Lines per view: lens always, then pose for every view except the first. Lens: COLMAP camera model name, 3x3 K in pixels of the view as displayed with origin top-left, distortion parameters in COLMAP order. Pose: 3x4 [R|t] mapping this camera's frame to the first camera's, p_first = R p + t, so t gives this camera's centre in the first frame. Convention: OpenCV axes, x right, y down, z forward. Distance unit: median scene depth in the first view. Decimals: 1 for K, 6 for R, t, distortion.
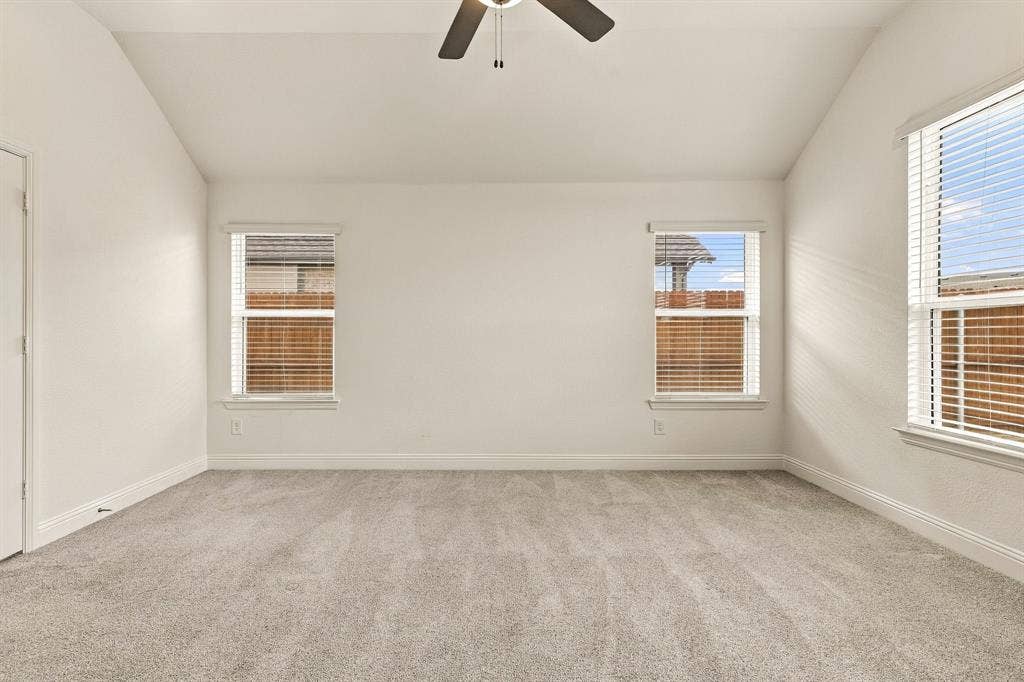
lens RADIAL K [[448.6, 0, 506.1], [0, 448.6, 335.0], [0, 0, 1]] dist [0.003580, 0.000525]
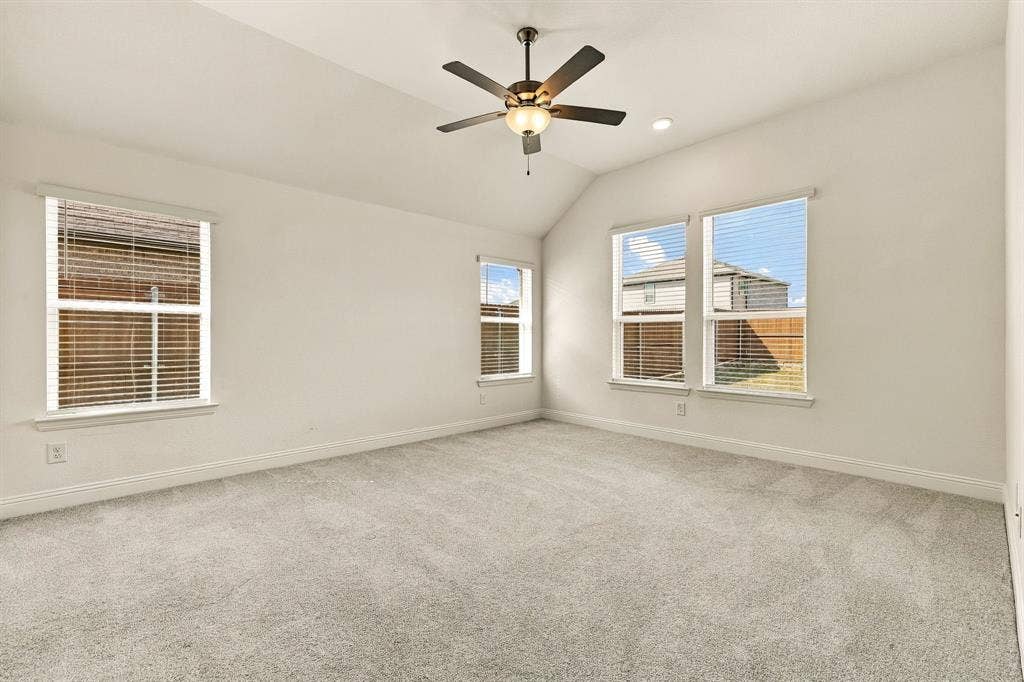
lens RADIAL K [[448.6, 0, 503.4], [0, 448.6, 339.3], [0, 0, 1]] dist [0.003580, 0.000525]
pose [[0.725402, -0.003330, 0.688317, -0.597001], [-0.000910, 0.999983, 0.005796, 0.006823], [-0.688325, -0.004831, 0.725387, -0.078424]]
